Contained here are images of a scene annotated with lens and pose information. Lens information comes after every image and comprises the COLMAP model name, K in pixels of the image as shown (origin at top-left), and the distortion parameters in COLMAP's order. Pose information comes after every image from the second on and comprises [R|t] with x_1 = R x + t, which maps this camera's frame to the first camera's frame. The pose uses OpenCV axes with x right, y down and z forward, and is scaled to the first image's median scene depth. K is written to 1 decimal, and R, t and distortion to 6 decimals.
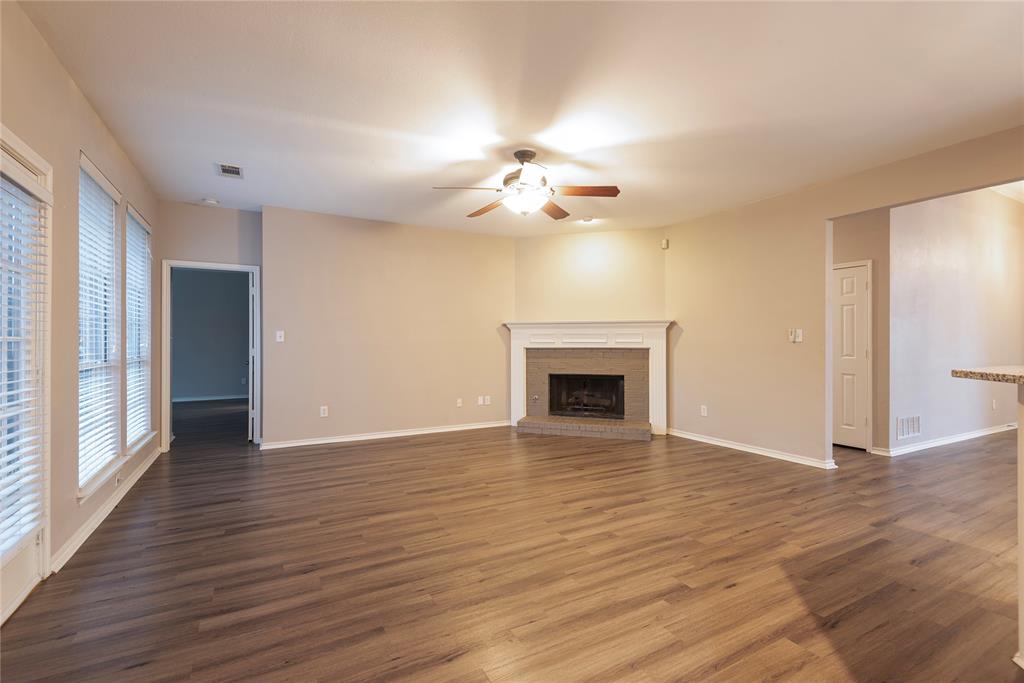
lens RADIAL K [[463.7, 0, 512.7], [0, 463.7, 343.5], [0, 0, 1]] dist [0.016121, -0.009570]
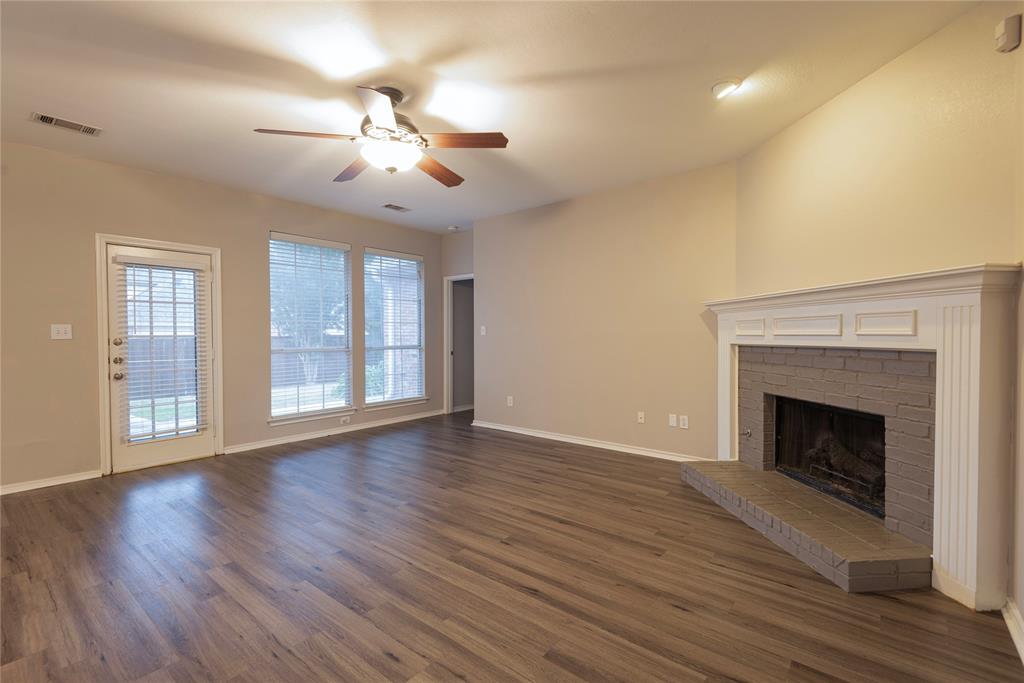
lens RADIAL K [[463.7, 0, 504.5], [0, 463.7, 344.9], [0, 0, 1]] dist [0.016121, -0.009570]
pose [[0.368574, 0.017371, -0.929436, 0.534669], [0.002144, 0.999807, 0.019537, -0.002453], [0.929596, -0.009194, 0.368465, 0.578373]]
